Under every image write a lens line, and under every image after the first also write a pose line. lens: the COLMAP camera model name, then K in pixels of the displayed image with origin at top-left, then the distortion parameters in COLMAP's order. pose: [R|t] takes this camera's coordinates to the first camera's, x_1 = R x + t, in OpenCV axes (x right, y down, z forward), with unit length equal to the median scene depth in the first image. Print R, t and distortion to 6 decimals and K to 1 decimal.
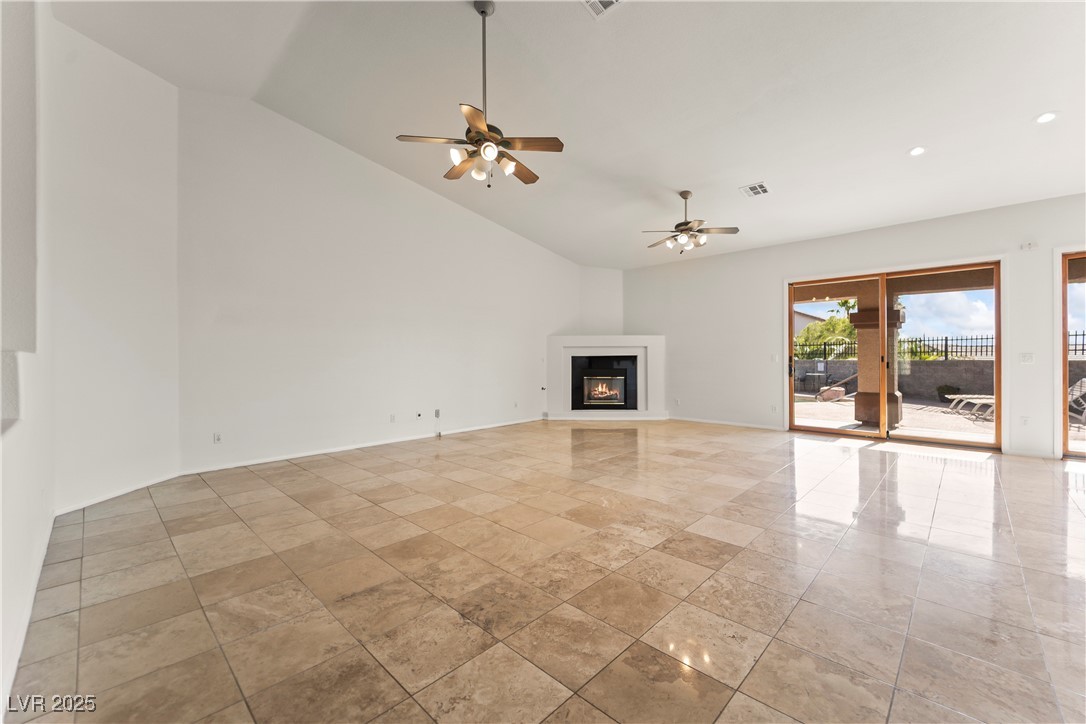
lens RADIAL K [[432.4, 0, 547.1], [0, 432.4, 356.3], [0, 0, 1]] dist [0.031957, -0.018386]
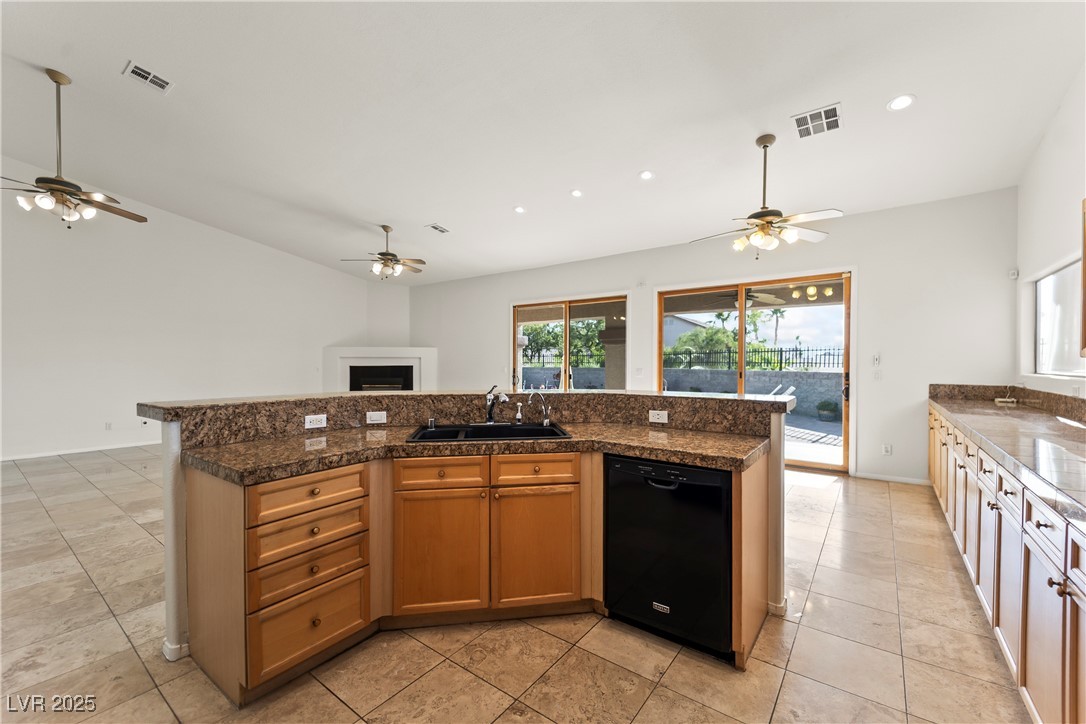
lens RADIAL K [[439.5, 0, 546.7], [0, 439.5, 365.8], [0, 0, 1]] dist [0.029878, -0.010774]
pose [[0.992308, 0.006117, 0.123644, 0.505355], [-0.007618, 0.999903, 0.011676, -0.021556], [-0.123561, -0.012528, 0.992258, -0.184697]]
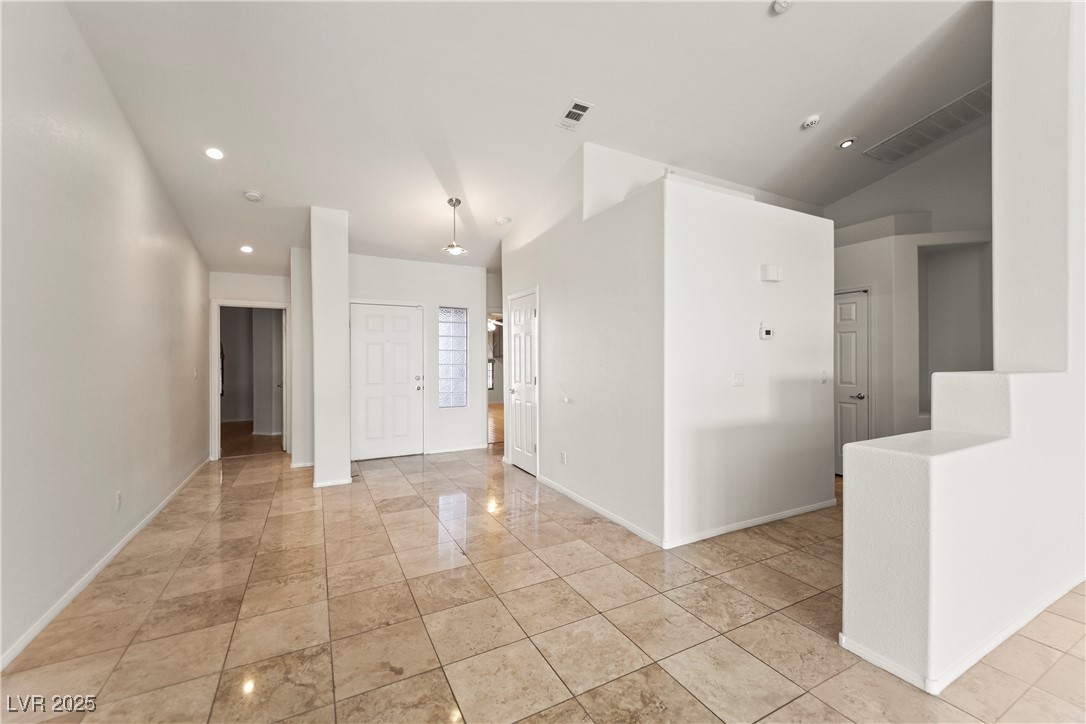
lens RADIAL K [[432.4, 0, 547.1], [0, 432.4, 356.3], [0, 0, 1]] dist [0.031957, -0.018386]
pose [[-0.304258, 0.000340, -0.952590, 0.043270], [0.007801, 0.999967, -0.002135, -0.018047], [0.952558, -0.008081, -0.304250, 0.067856]]
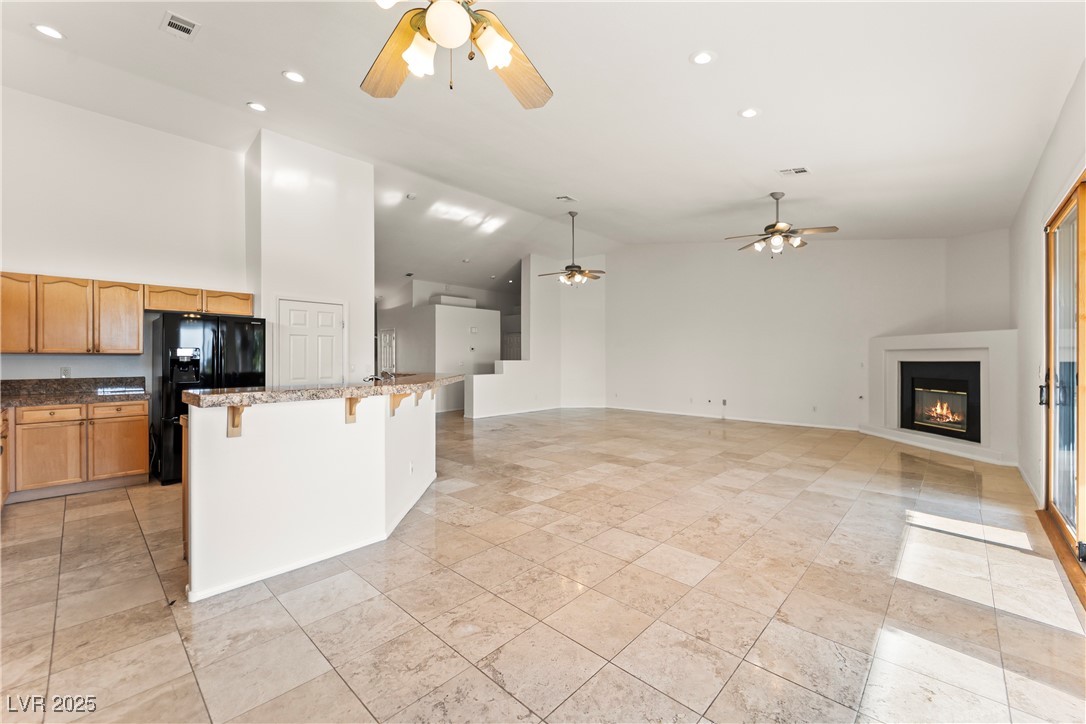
lens RADIAL K [[432.4, 0, 547.1], [0, 432.4, 356.3], [0, 0, 1]] dist [0.031957, -0.018386]
pose [[0.013807, 0.001921, -0.999903, 1.077515], [0.005273, 0.999984, 0.001994, -0.018757], [0.999891, -0.005300, 0.013797, 0.409591]]
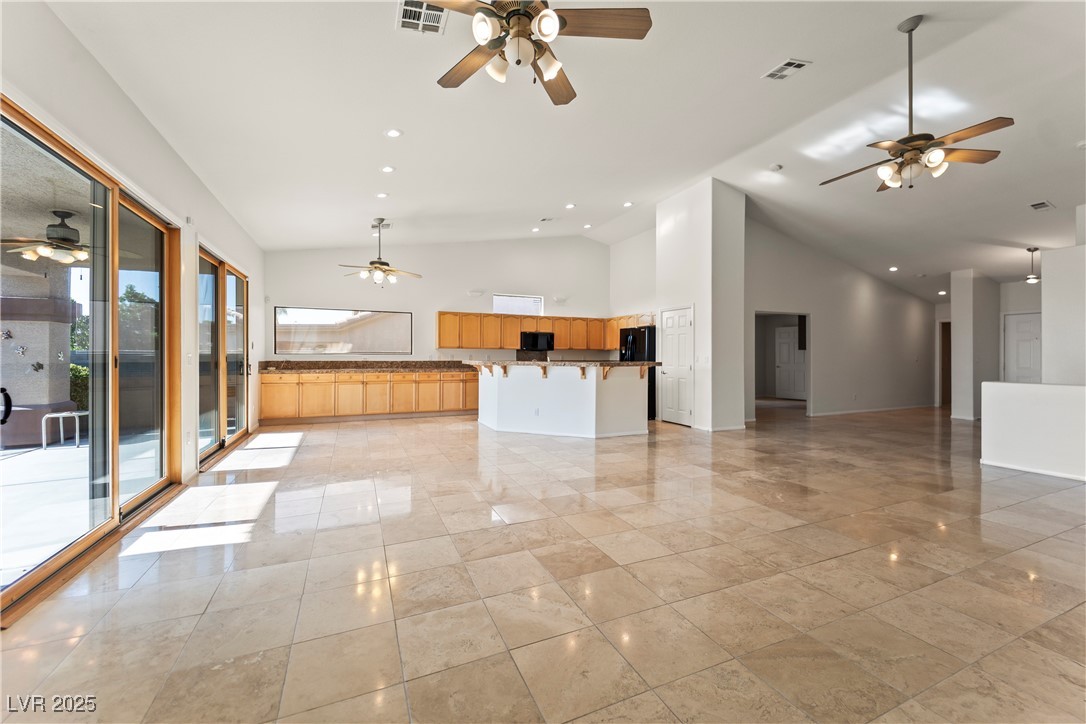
lens RADIAL K [[432.4, 0, 547.1], [0, 432.4, 356.3], [0, 0, 1]] dist [0.031957, -0.018386]
pose [[-0.926571, 0.000911, 0.376119, 0.133174], [-0.000115, 0.999996, -0.002705, 0.000611], [-0.376120, -0.002550, -0.926568, 1.136327]]
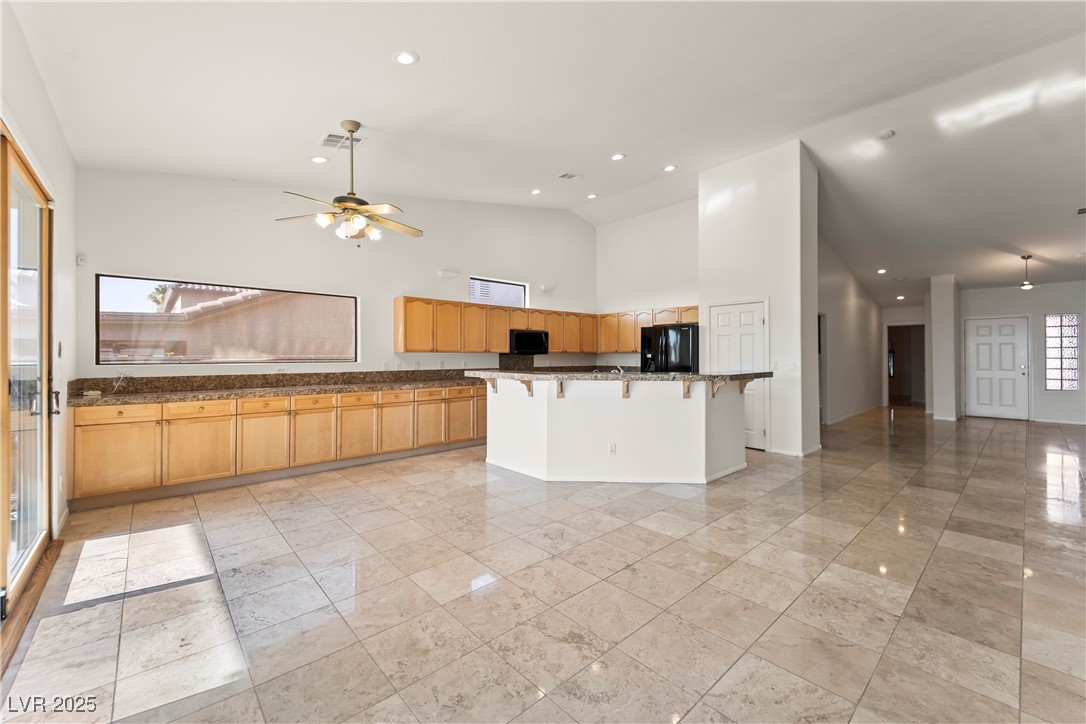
lens RADIAL K [[432.4, 0, 547.1], [0, 432.4, 356.3], [0, 0, 1]] dist [0.031957, -0.018386]
pose [[-0.997843, 0.006165, 0.065349, 0.576454], [0.006088, 0.999981, -0.001387, -0.015754], [-0.065356, -0.000986, -0.997861, 0.899471]]
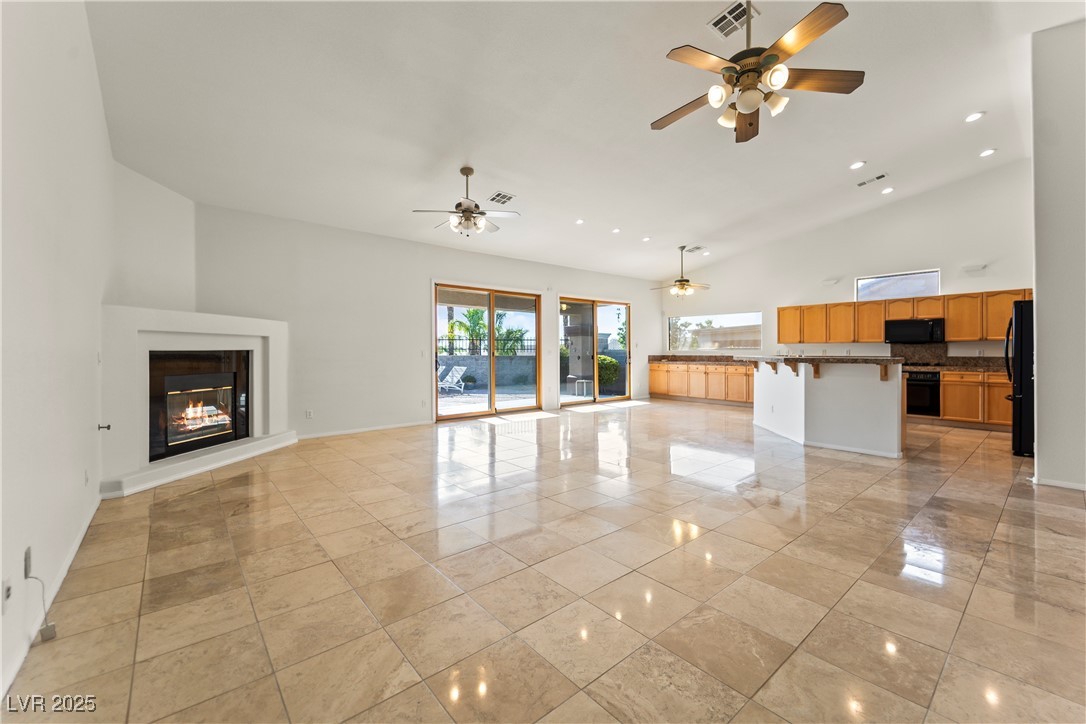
lens RADIAL K [[435.9, 0, 543.2], [0, 435.9, 352.2], [0, 0, 1]] dist [0.029156, -0.019215]
pose [[0.103449, 0.002939, 0.994630, -0.477213], [0.000016, 0.999996, -0.002956, 0.002990], [-0.994635, 0.000322, 0.103449, 0.639778]]
